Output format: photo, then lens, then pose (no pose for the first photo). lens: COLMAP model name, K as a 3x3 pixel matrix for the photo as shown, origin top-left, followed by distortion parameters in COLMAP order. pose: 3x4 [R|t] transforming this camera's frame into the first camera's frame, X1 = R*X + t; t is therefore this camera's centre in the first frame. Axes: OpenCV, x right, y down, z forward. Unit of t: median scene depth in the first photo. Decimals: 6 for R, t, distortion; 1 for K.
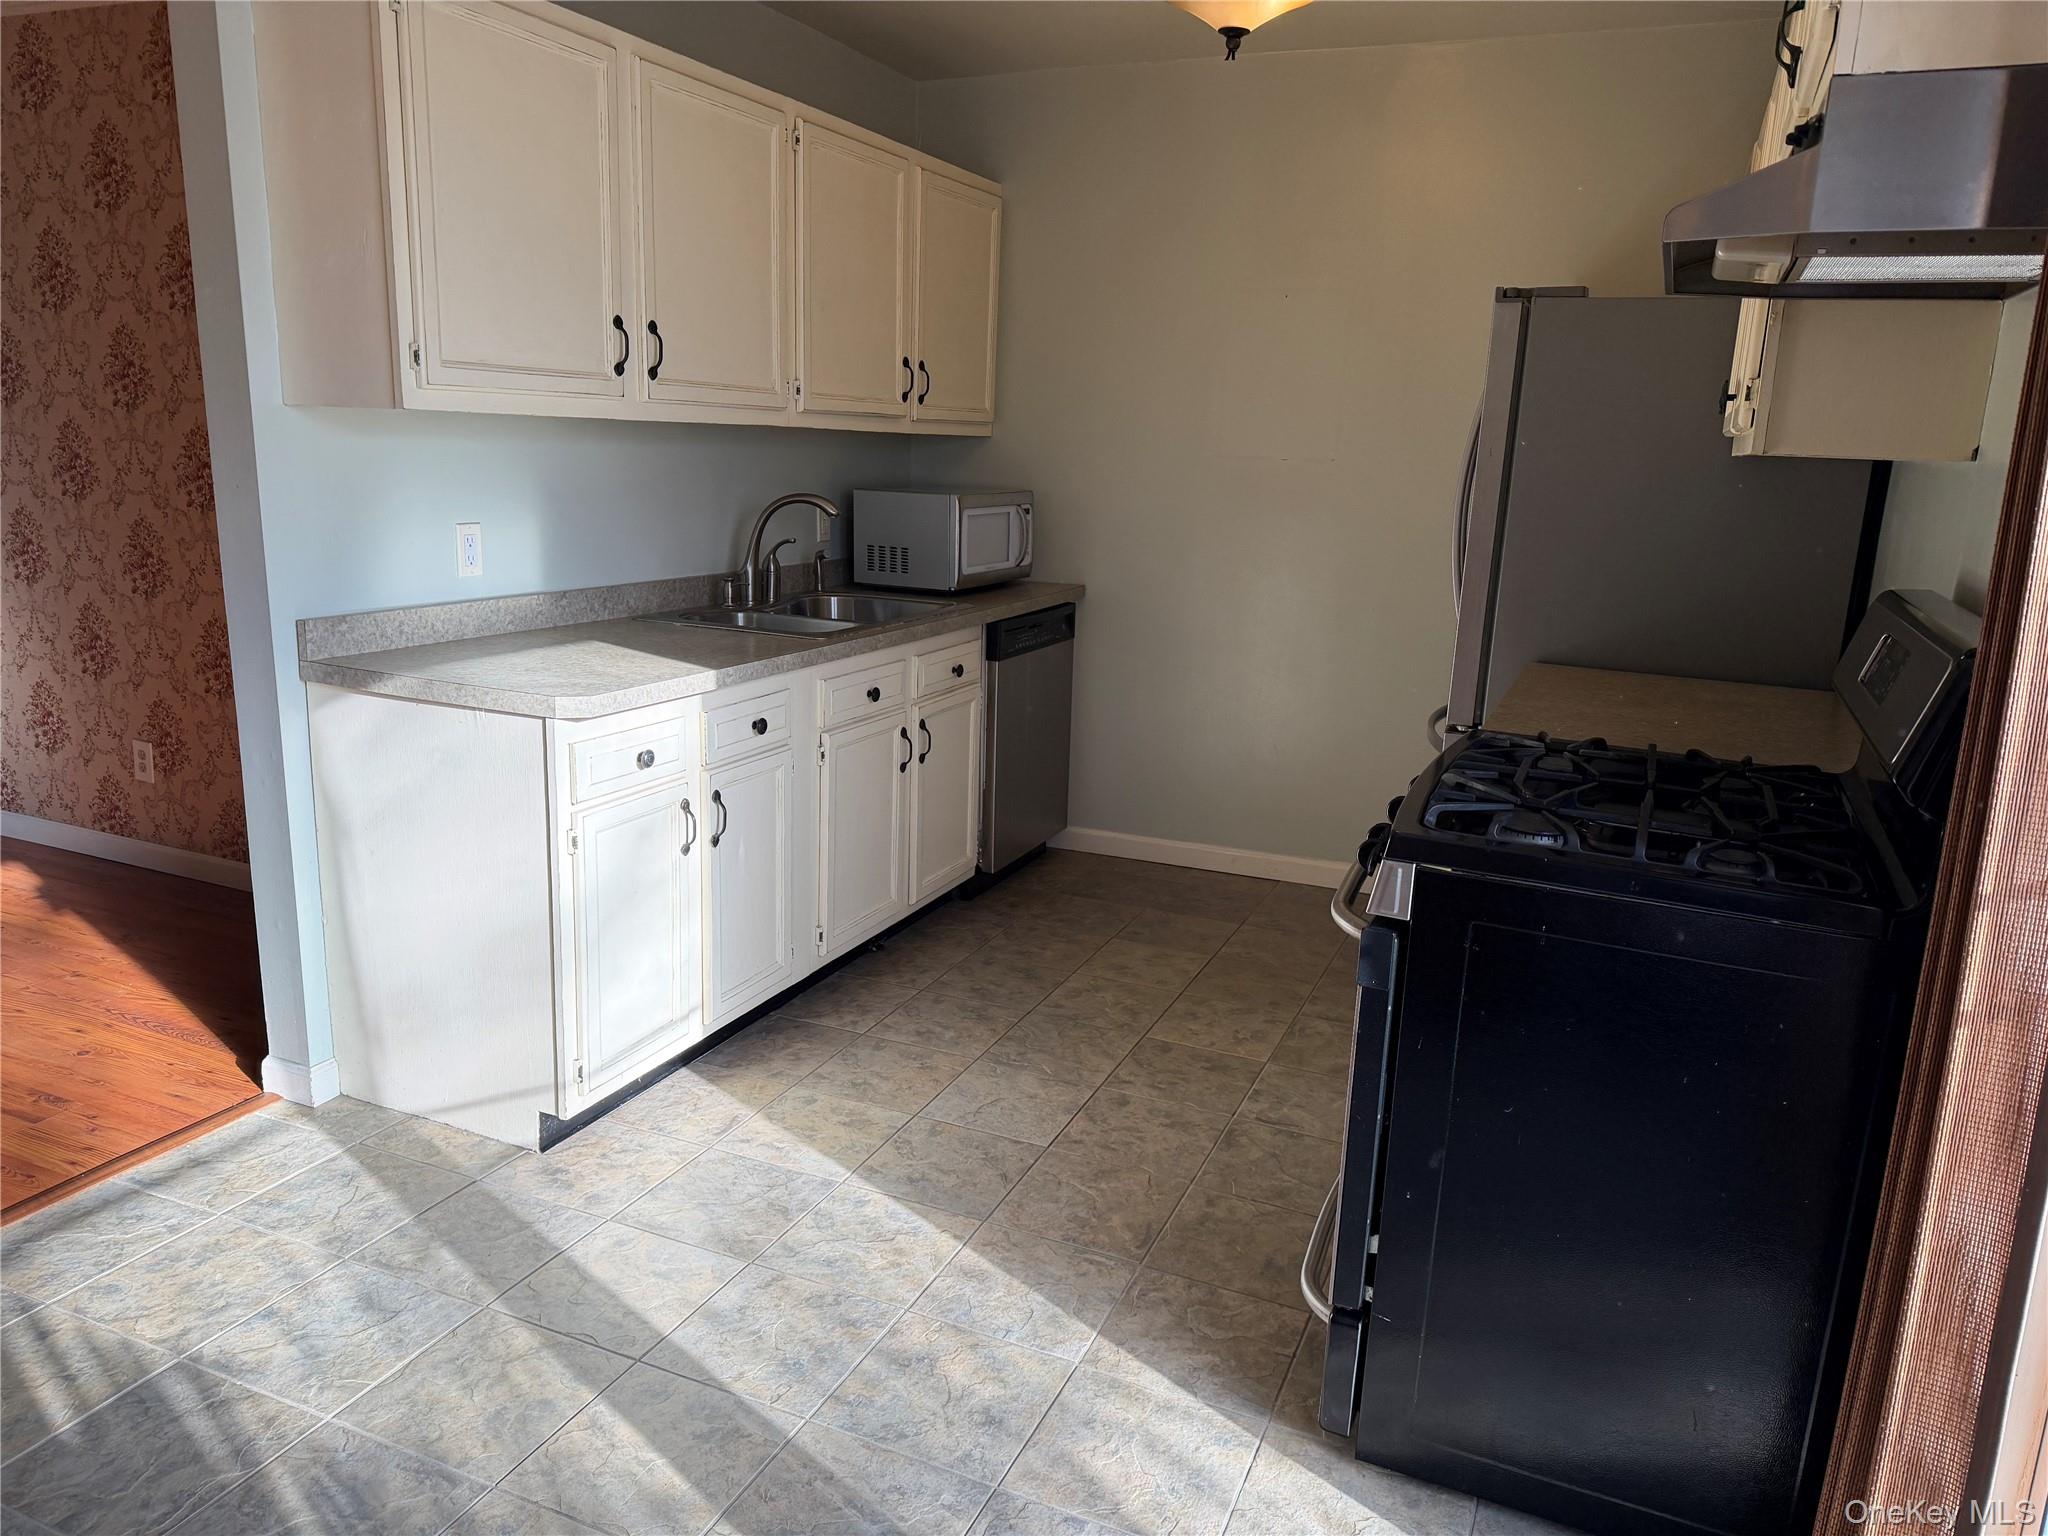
lens RADIAL K [[1419.8, 0, 1052.1], [0, 1419.8, 763.9], [0, 0, 1]] dist [0.155417, -0.292088]
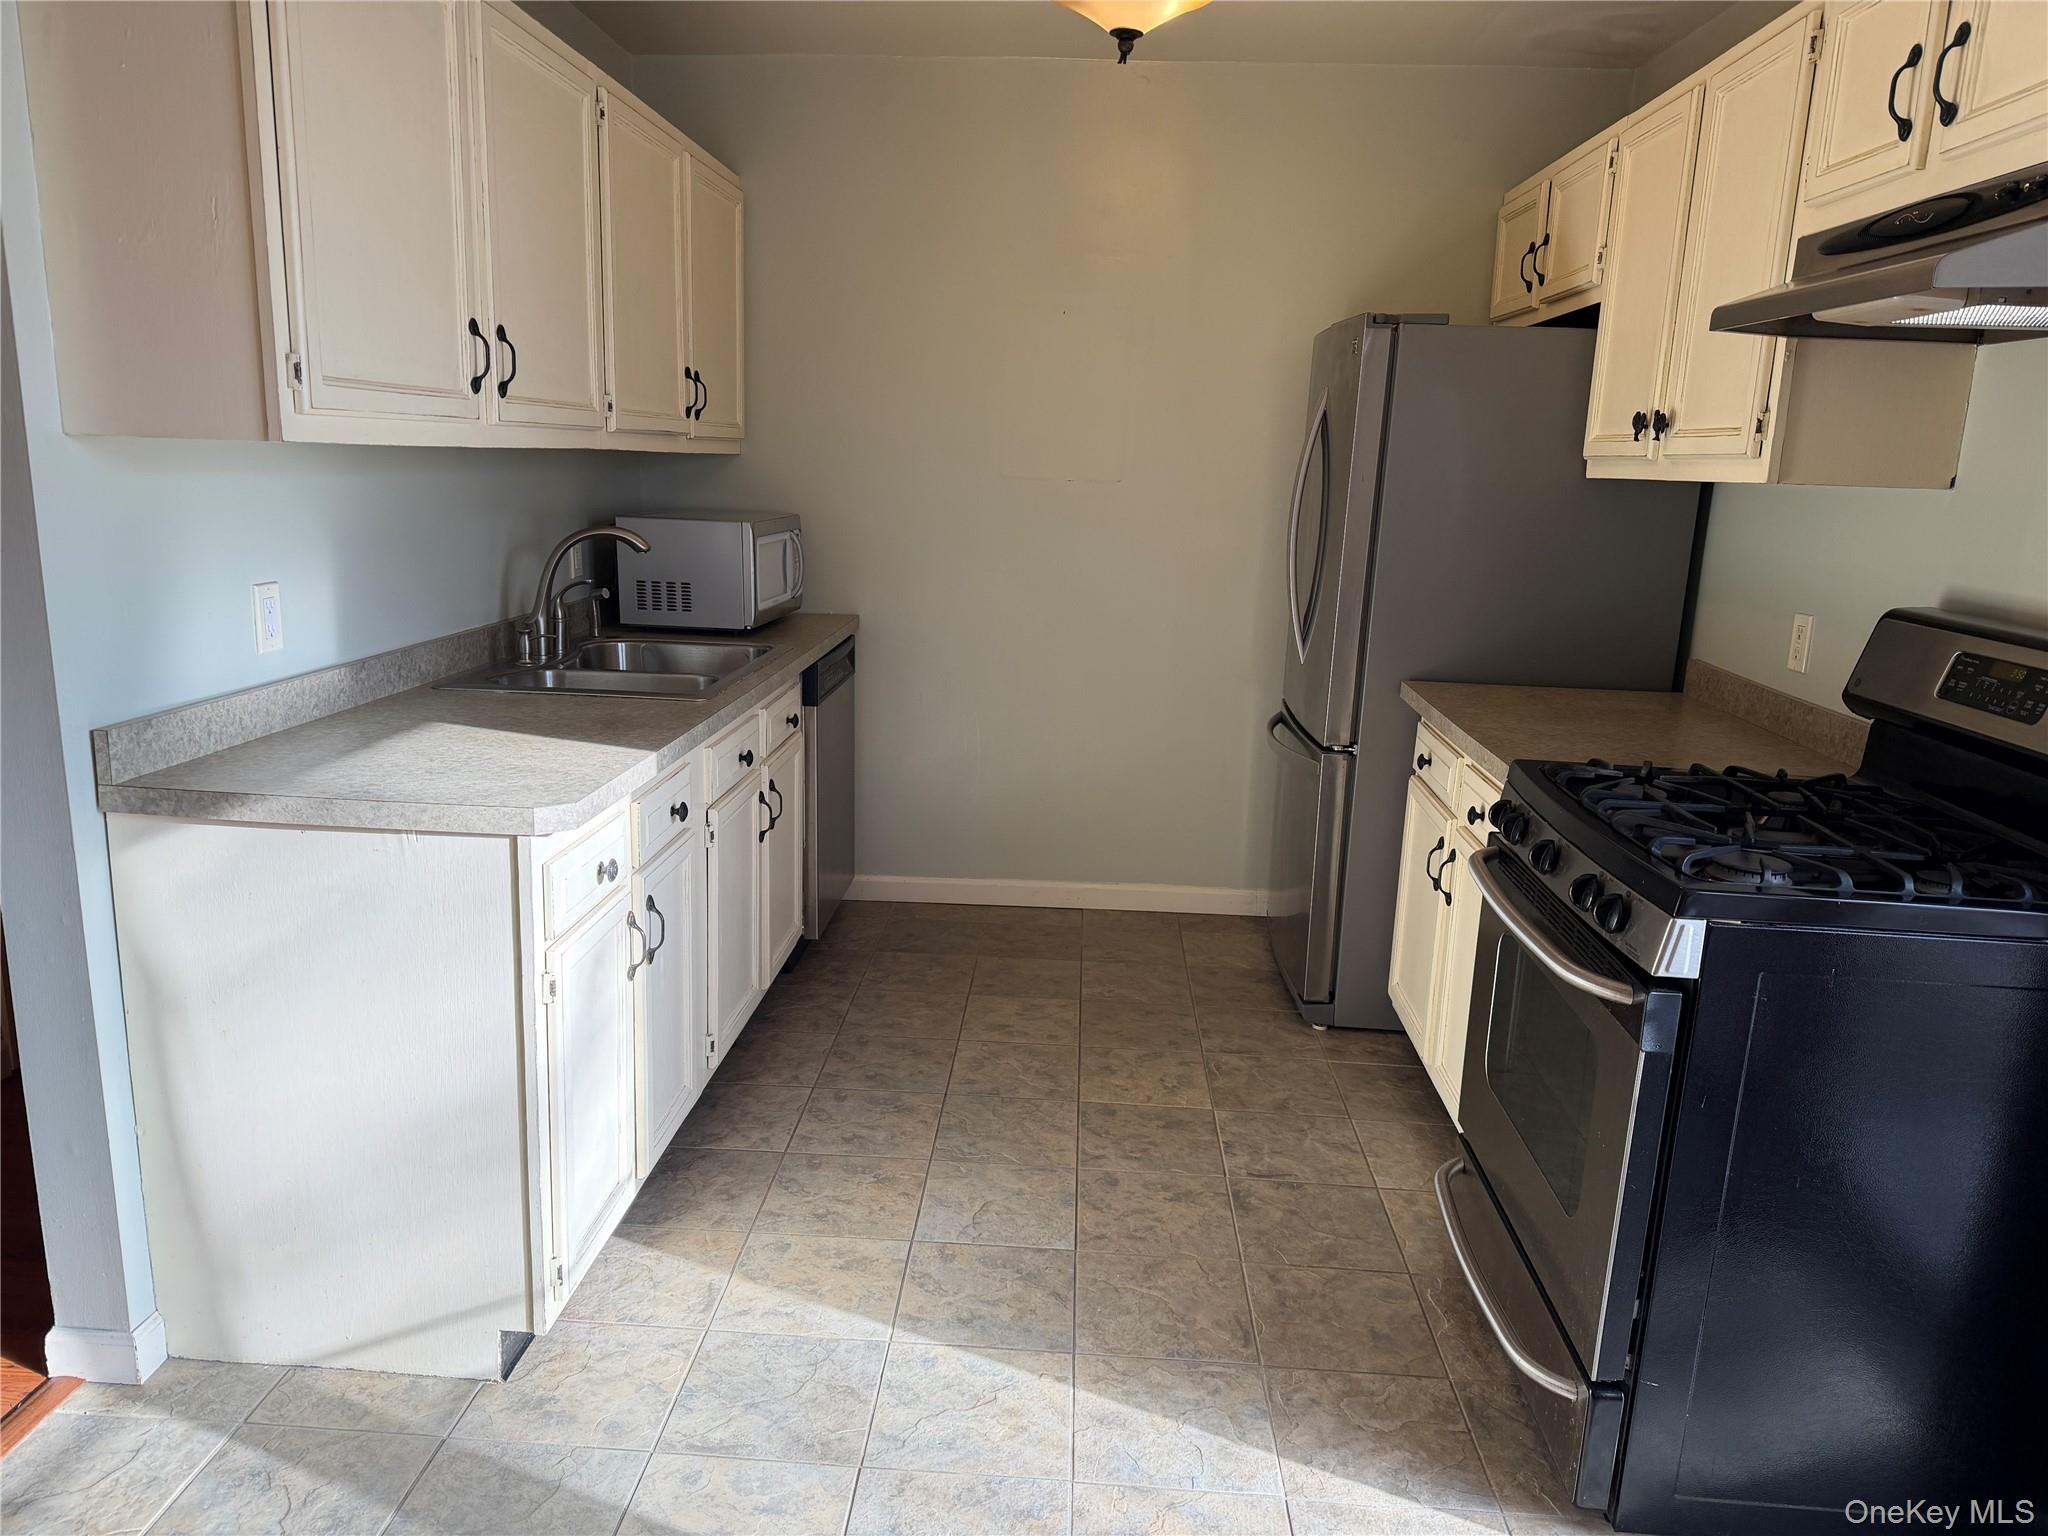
lens RADIAL K [[1417.1, 0, 1024.0], [0, 1417.1, 768.0], [0, 0, 1]] dist [0.046717, -0.051521]
pose [[0.938594, -0.080012, 0.335616, -0.293337], [0.078819, 0.996741, 0.017201, -0.050548], [-0.335899, 0.010308, 0.941842, 0.152195]]
